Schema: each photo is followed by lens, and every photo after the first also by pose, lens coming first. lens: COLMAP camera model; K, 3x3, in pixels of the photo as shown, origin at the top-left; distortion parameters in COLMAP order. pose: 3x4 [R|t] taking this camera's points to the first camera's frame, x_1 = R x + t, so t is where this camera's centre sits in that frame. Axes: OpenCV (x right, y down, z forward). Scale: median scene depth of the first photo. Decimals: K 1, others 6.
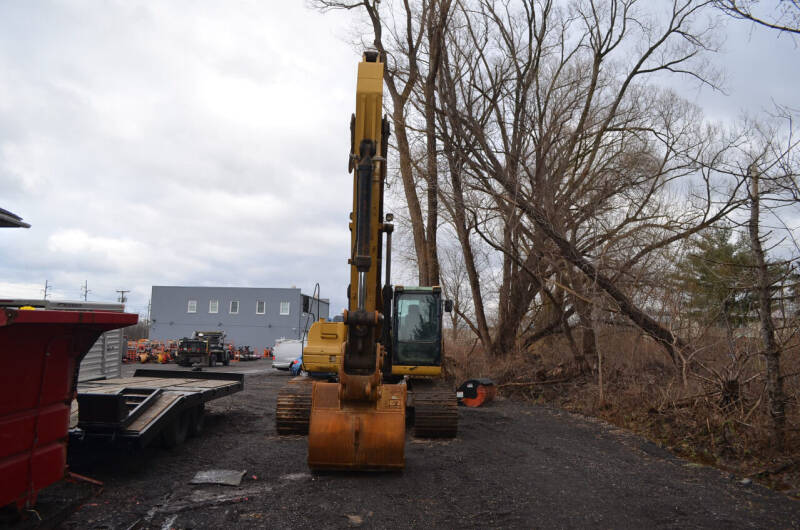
lens RADIAL K [[637.2, 0, 400.0], [0, 637.2, 265.0], [0, 0, 1]] dist [-0.075781, 0.002866]
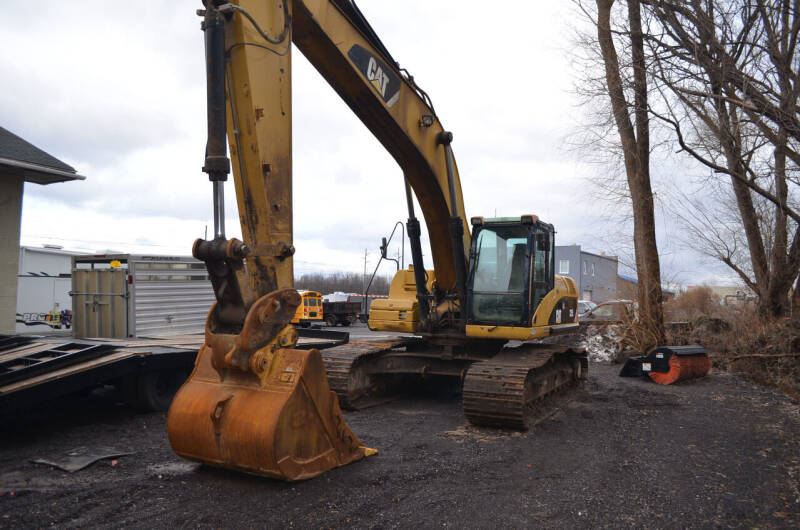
lens RADIAL K [[637.2, 0, 400.0], [0, 637.2, 265.0], [0, 0, 1]] dist [-0.075781, 0.002866]
pose [[0.882138, -0.025835, -0.470282, 0.254903], [0.053629, 0.997510, 0.045798, 0.047286], [0.467928, -0.065621, 0.881327, 0.297616]]
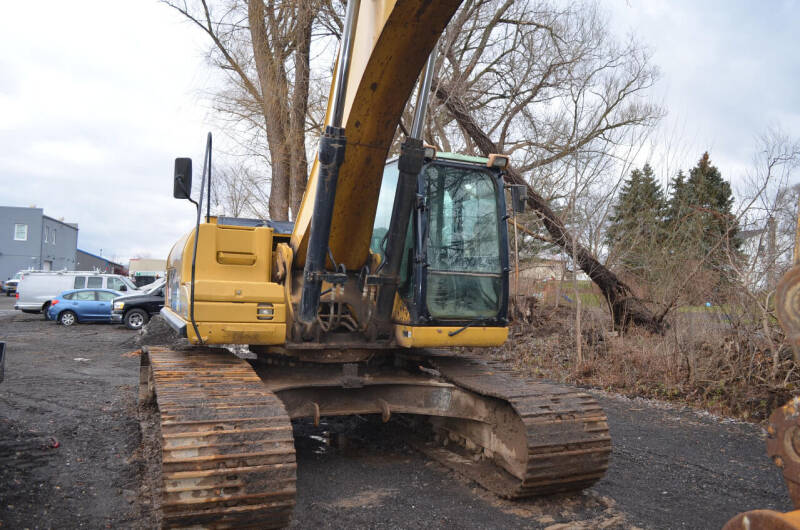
lens RADIAL K [[616.9, 0, 400.0], [0, 616.9, 265.0], [0, 0, 1]] dist [-0.049364, 0.001316]
pose [[0.922342, 0.020961, 0.385805, -0.174952], [-0.059063, 0.994441, 0.087173, 0.074608], [-0.381833, -0.103190, 0.918453, 0.583514]]
